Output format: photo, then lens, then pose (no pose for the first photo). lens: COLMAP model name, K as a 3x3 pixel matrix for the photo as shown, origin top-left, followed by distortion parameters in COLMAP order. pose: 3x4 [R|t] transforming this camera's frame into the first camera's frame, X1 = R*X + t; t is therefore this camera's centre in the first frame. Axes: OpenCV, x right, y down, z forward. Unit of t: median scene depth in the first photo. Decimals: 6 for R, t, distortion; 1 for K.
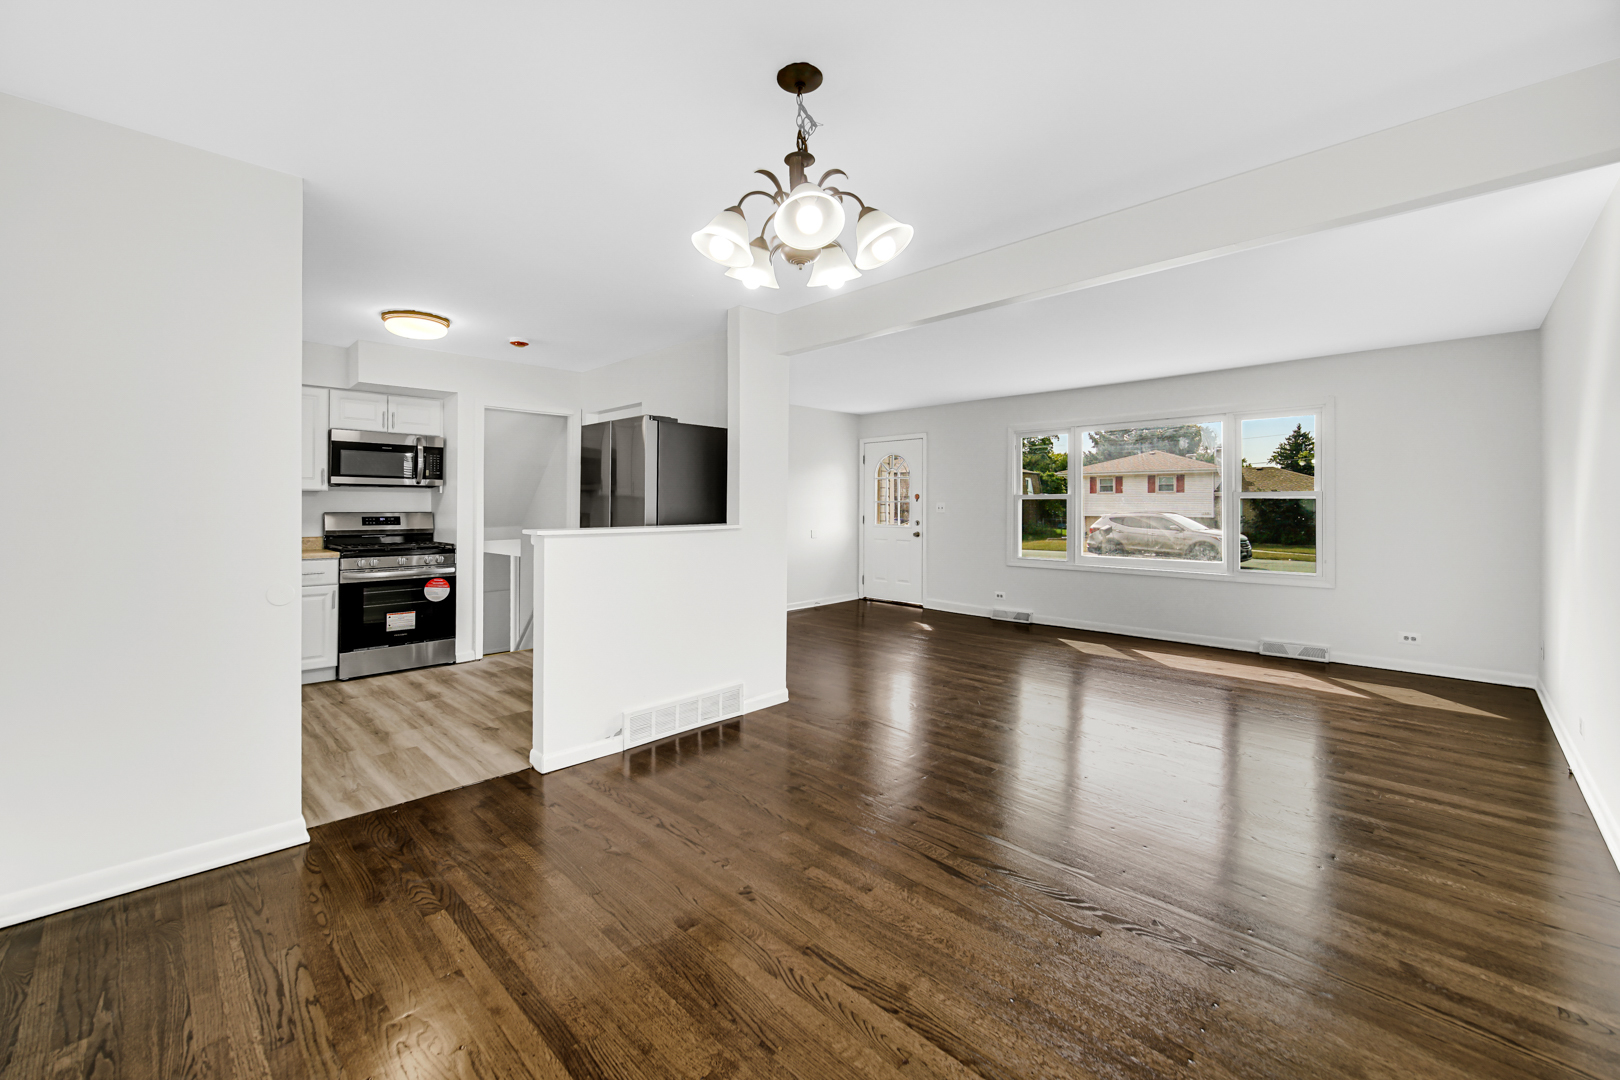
lens RADIAL K [[653.3, 0, 800.5], [0, 653.3, 499.6], [0, 0, 1]] dist [-0.001564, -0.000117]
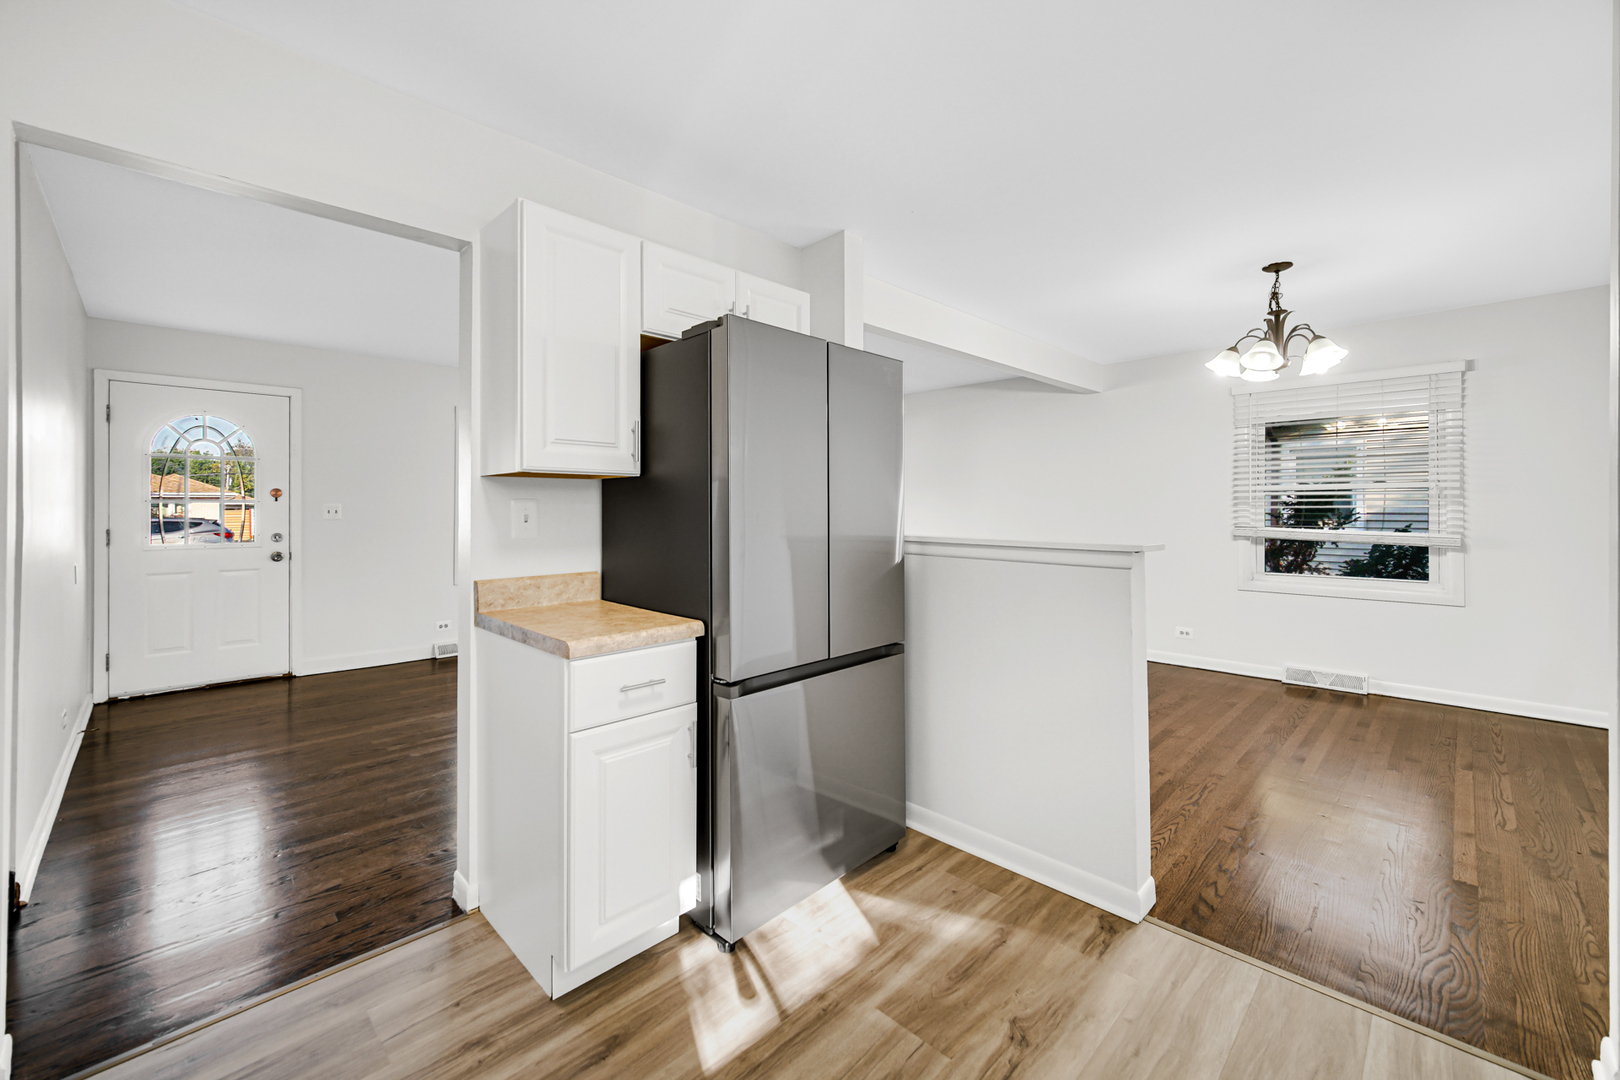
lens RADIAL K [[653.3, 0, 800.5], [0, 653.3, 499.6], [0, 0, 1]] dist [-0.001564, -0.000117]
pose [[0.013478, 0.009090, 0.999868, -0.644624], [-0.005278, 0.999945, -0.009020, 0.006643], [-0.999895, -0.005155, 0.013526, 0.812184]]
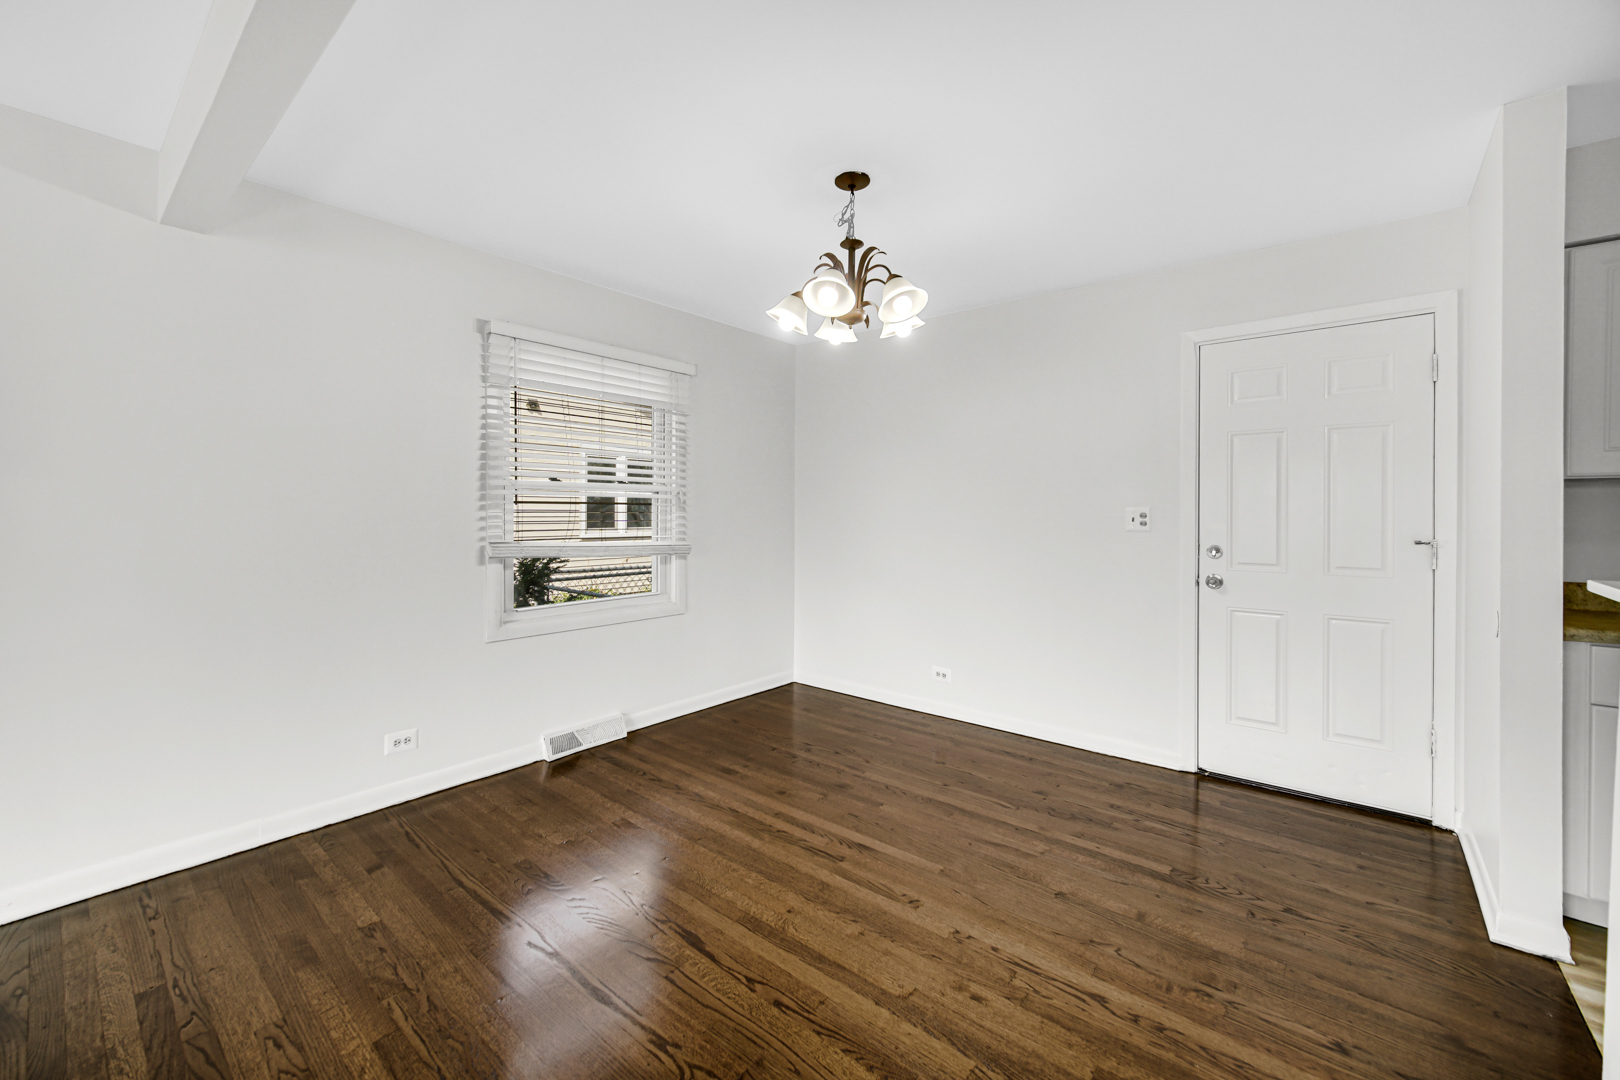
lens RADIAL K [[647.4, 0, 801.8], [0, 647.4, 521.3], [0, 0, 1]] dist [-0.002689, -0.000306]
pose [[-0.996425, -0.007144, -0.084174, 0.071204], [-0.007716, 0.999949, 0.006475, 0.007108], [0.084123, 0.007101, -0.996430, 0.805924]]
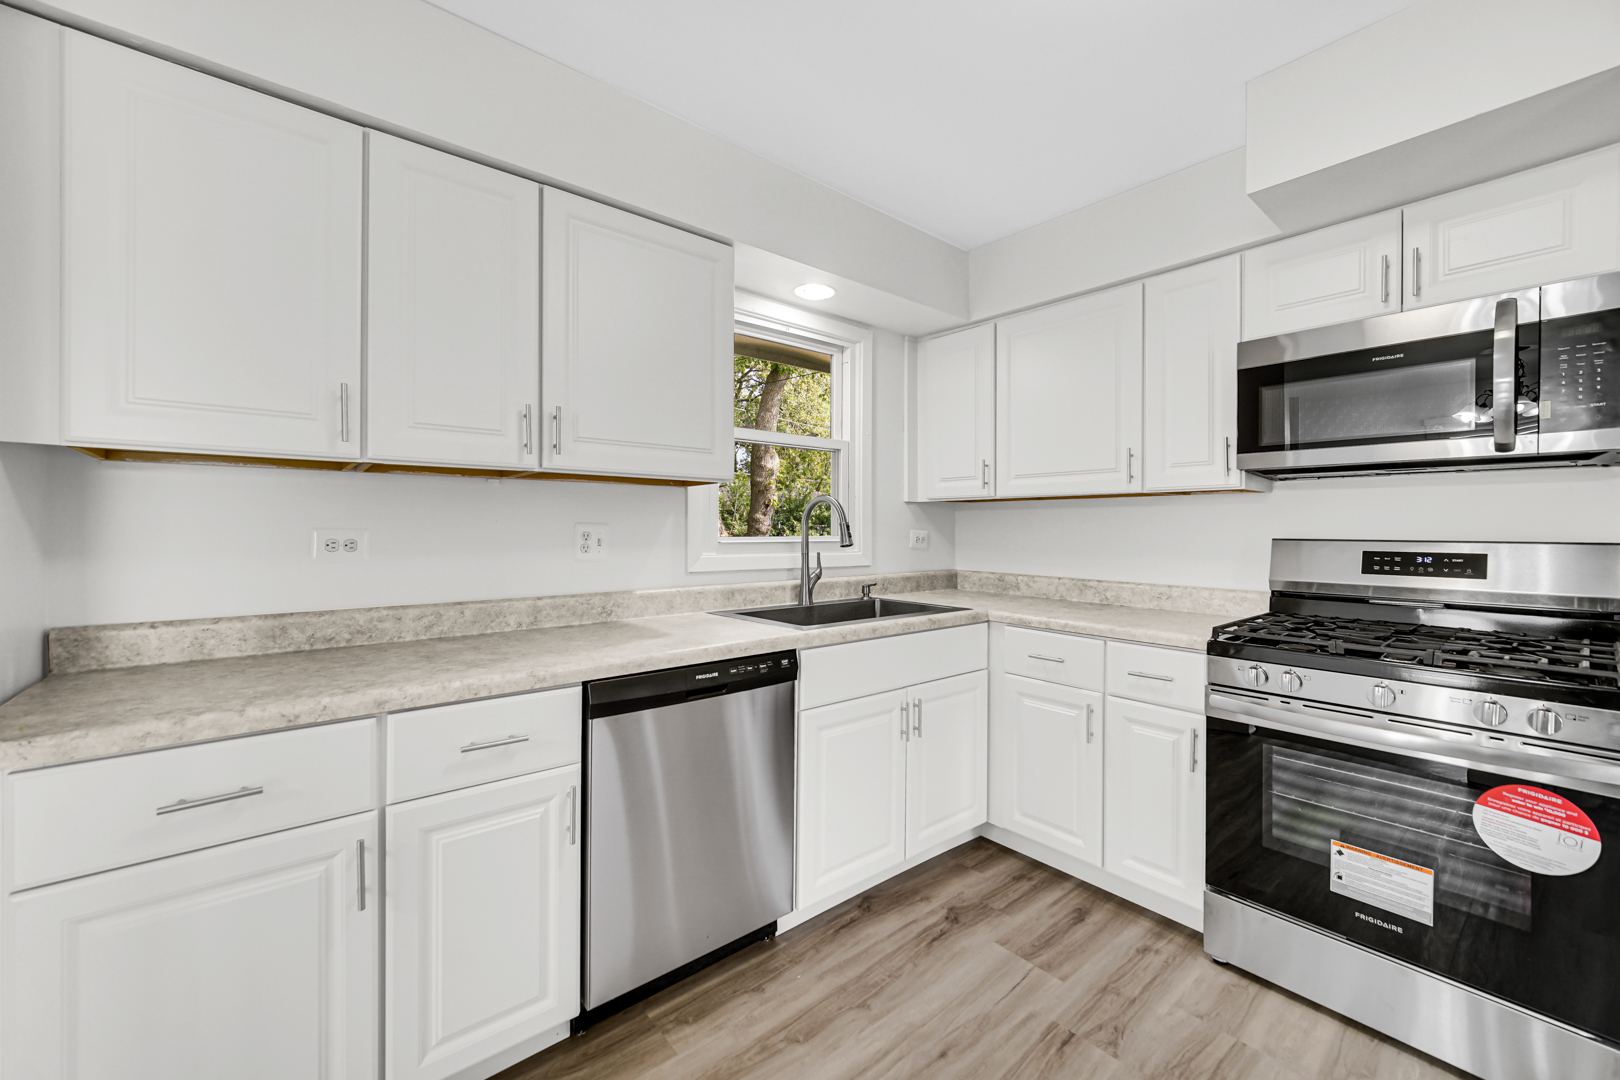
lens RADIAL K [[645.2, 0, 813.3], [0, 645.2, 528.4], [0, 0, 1]] dist [-0.002373, -0.000221]
pose [[-0.099808, -0.000665, -0.995007, -0.256846], [0.007619, 0.999970, -0.001432, 0.010831], [0.994978, -0.007724, -0.099800, 0.722014]]
